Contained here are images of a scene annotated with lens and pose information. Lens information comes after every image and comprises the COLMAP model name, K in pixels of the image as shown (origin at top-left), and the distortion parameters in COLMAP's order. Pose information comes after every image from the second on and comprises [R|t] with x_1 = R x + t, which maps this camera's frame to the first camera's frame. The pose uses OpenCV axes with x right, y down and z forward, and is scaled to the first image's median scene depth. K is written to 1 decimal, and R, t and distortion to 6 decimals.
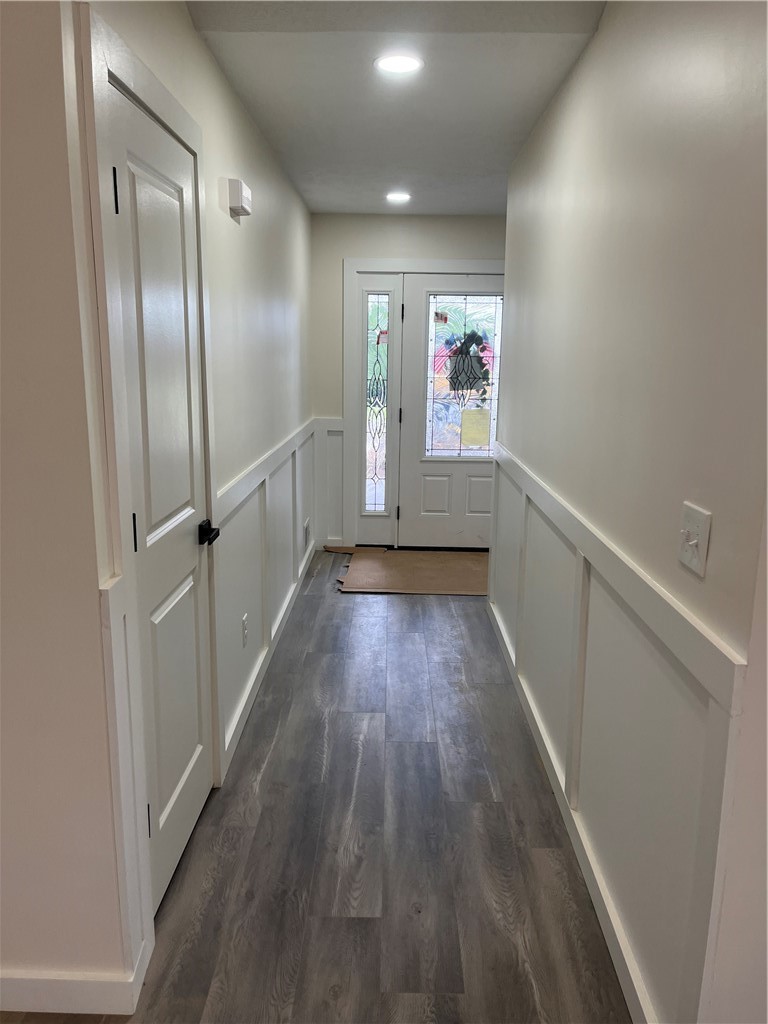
lens RADIAL K [[785.1, 0, 384.0], [0, 785.1, 512.0], [0, 0, 1]] dist [0.046554, -0.007725]
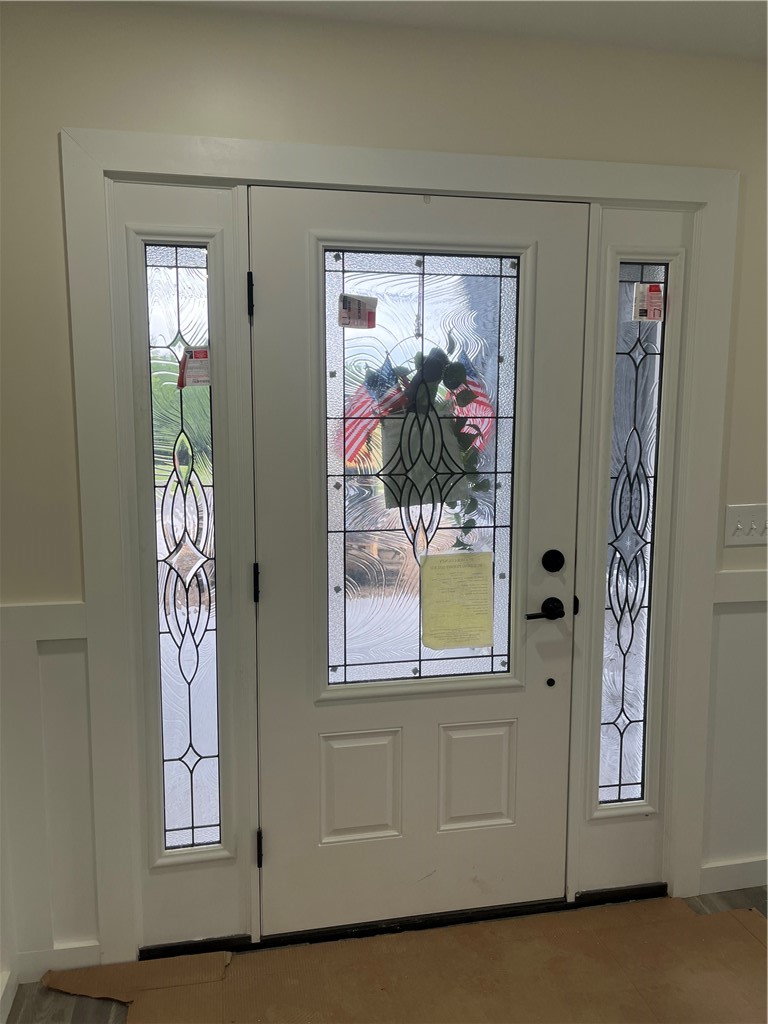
lens RADIAL K [[785.1, 0, 384.0], [0, 785.1, 512.0], [0, 0, 1]] dist [0.046554, -0.007725]
pose [[0.971500, -0.043894, 0.232939, -0.004485], [0.063708, 0.994898, -0.078225, -0.123860], [-0.228317, 0.090836, 0.969340, 0.642082]]
